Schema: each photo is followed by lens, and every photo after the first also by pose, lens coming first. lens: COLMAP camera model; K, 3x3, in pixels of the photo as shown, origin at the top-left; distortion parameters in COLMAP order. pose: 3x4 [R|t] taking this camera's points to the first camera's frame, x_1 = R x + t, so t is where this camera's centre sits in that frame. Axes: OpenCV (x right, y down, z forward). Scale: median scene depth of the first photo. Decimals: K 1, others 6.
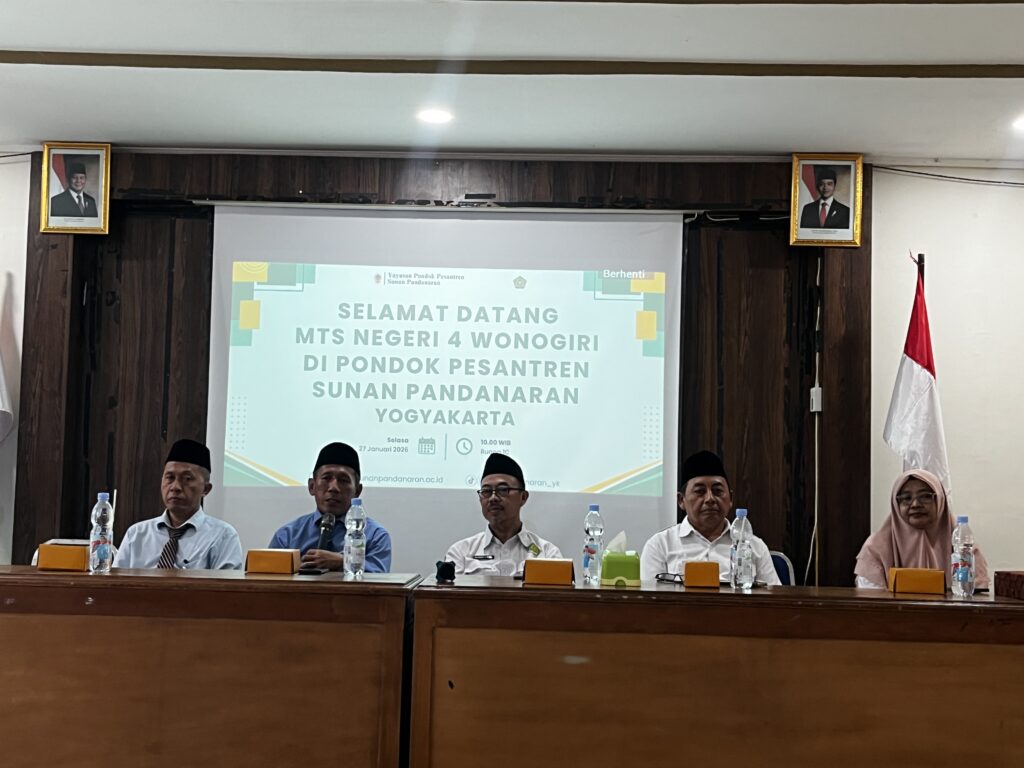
lens RADIAL K [[1303.5, 0, 507.9], [0, 1303.5, 397.6], [0, 0, 1]] dist [0.128933, -0.435083]
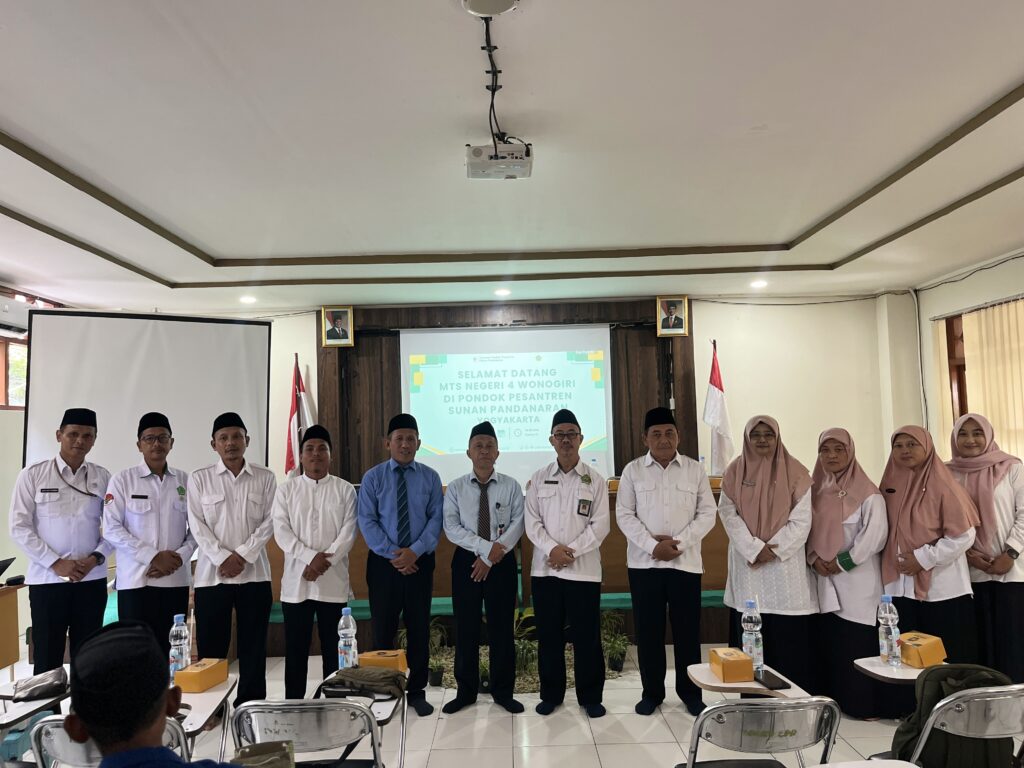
lens RADIAL K [[777.3, 0, 512.0], [0, 777.3, 384.0], [0, 0, 1]] dist [0.067879, -0.102280]
pose [[0.997983, -0.051302, 0.037391, -0.088786], [0.050825, 0.998615, 0.013611, -0.064591], [-0.038037, -0.011683, 0.999208, -0.331046]]
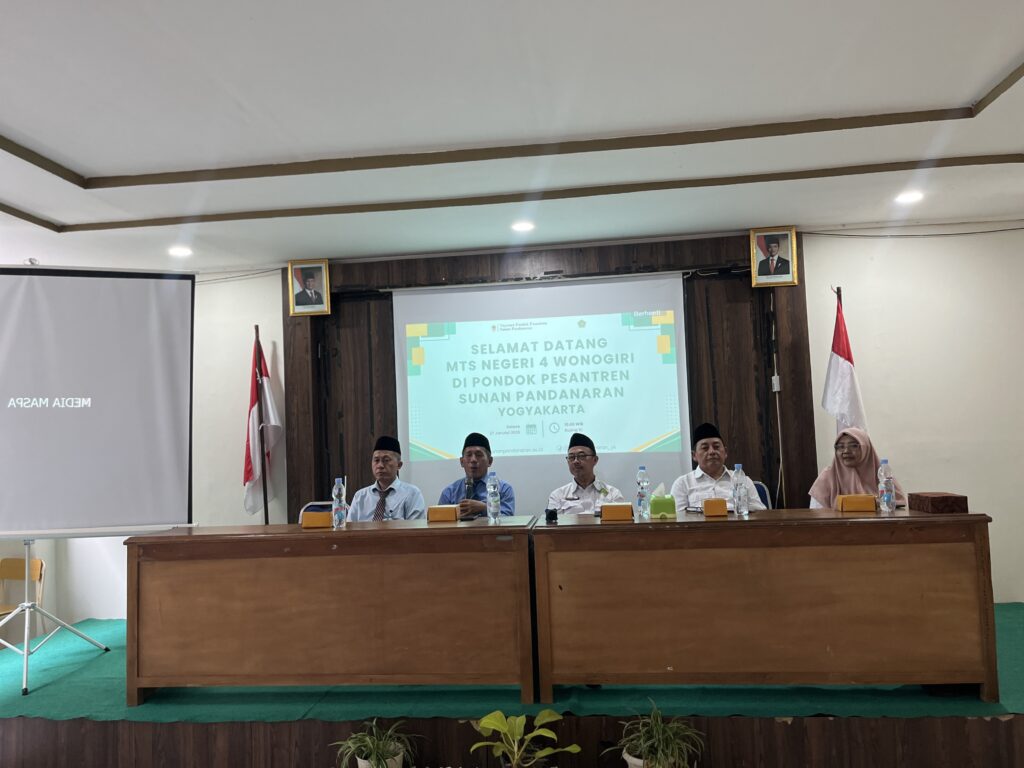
lens RADIAL K [[777.3, 0, 512.0], [0, 777.3, 384.0], [0, 0, 1]] dist [0.067879, -0.102280]
pose [[0.994615, -0.070614, -0.075863, -0.008873], [0.071206, 0.997448, 0.005126, -0.025321], [0.075308, -0.010500, 0.997105, 0.038714]]
